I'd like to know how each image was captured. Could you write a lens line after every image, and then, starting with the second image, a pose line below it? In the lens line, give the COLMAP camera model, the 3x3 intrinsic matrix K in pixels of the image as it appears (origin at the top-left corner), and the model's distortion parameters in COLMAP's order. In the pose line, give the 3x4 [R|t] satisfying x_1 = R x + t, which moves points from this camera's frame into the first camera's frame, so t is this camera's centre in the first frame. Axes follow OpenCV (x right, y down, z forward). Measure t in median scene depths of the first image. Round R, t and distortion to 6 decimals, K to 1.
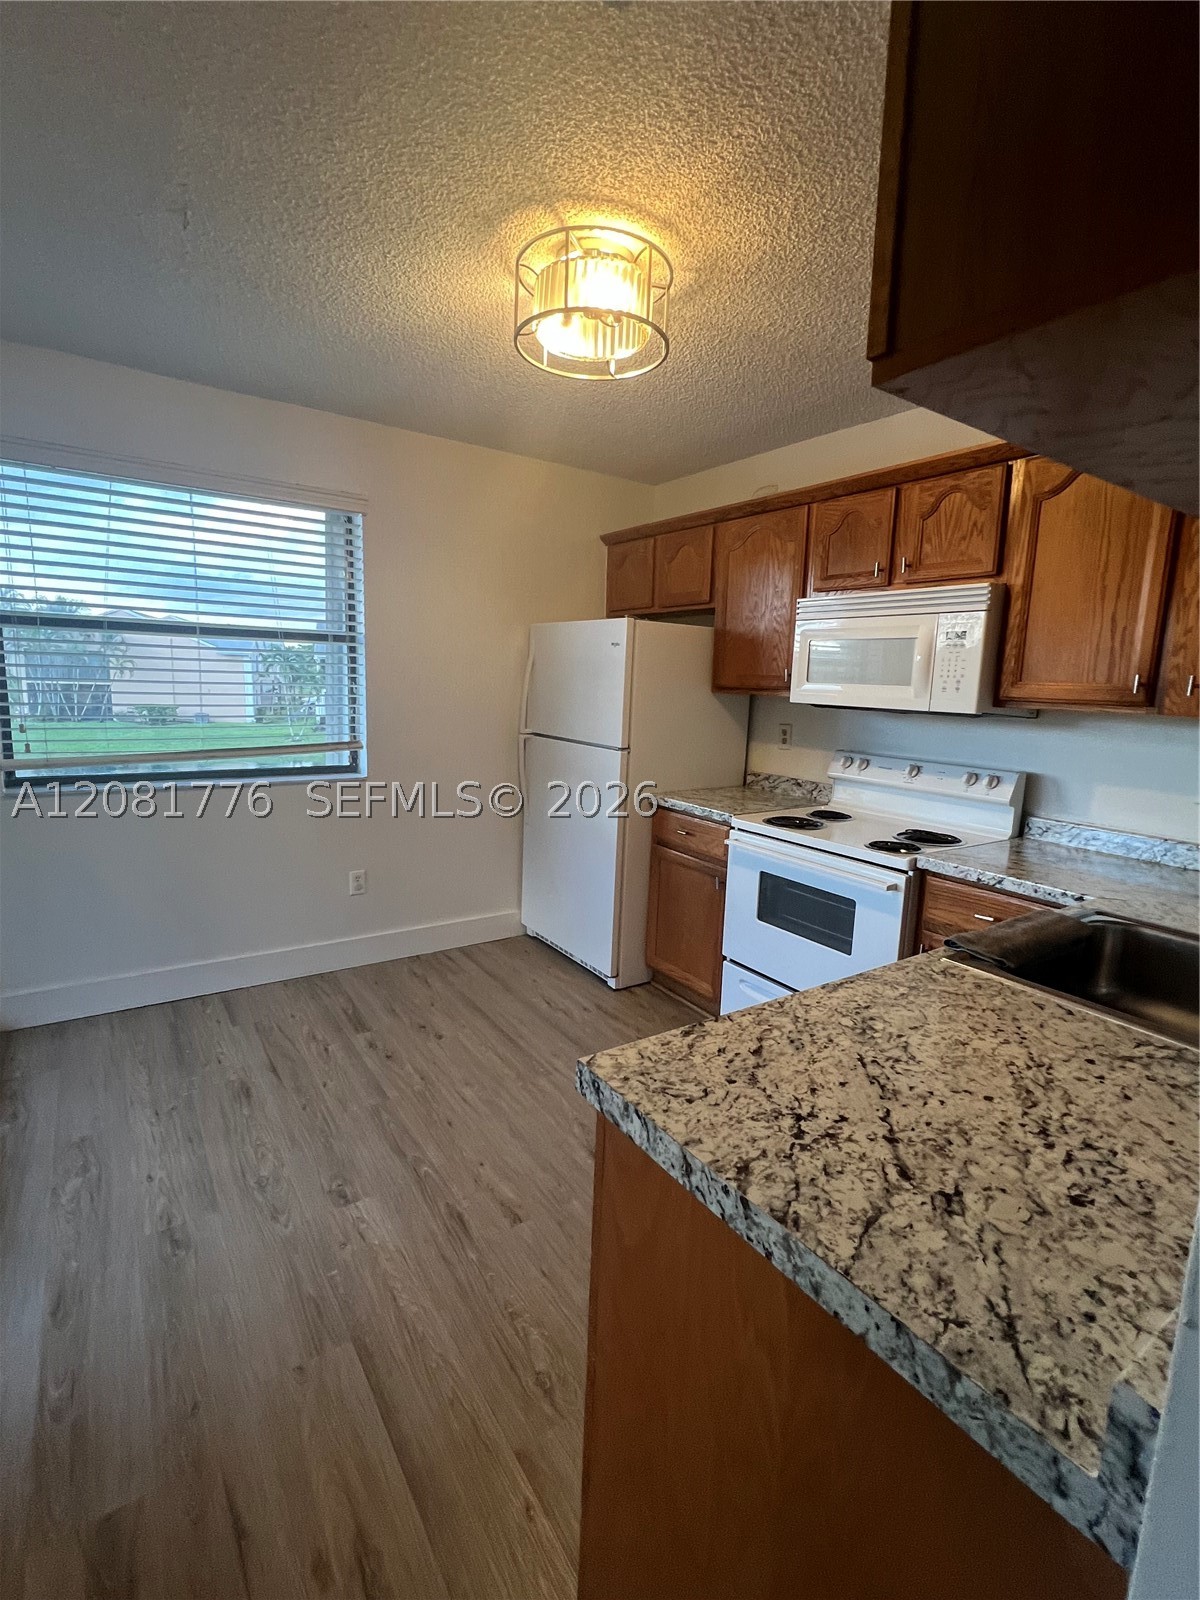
lens RADIAL K [[734.3, 0, 601.3], [0, 734.3, 798.5], [0, 0, 1]] dist [0.000464, 0.000337]
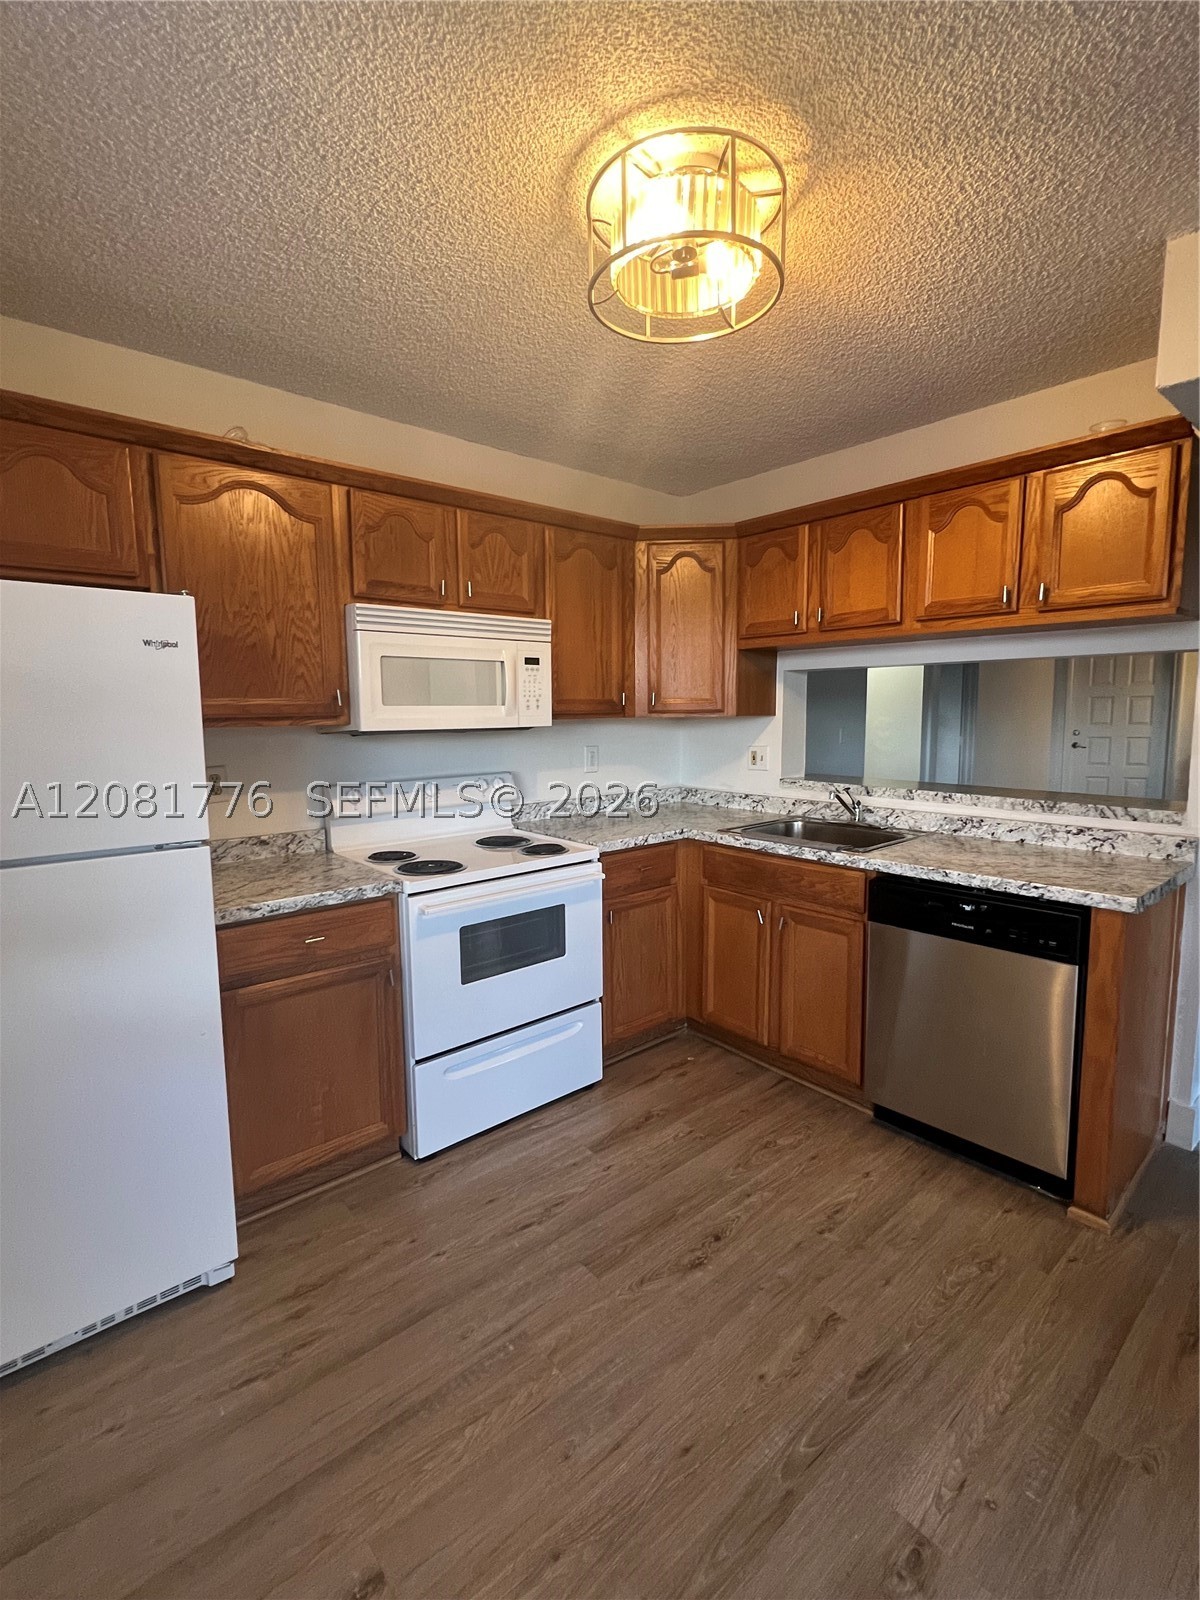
lens RADIAL K [[734.3, 0, 602.1], [0, 734.3, 798.3], [0, 0, 1]] dist [0.000464, 0.000337]
pose [[-0.110764, -0.155659, 0.981581, -0.661646], [0.166618, 0.970771, 0.172746, -0.179715], [-0.979781, 0.182683, -0.081591, 0.953574]]
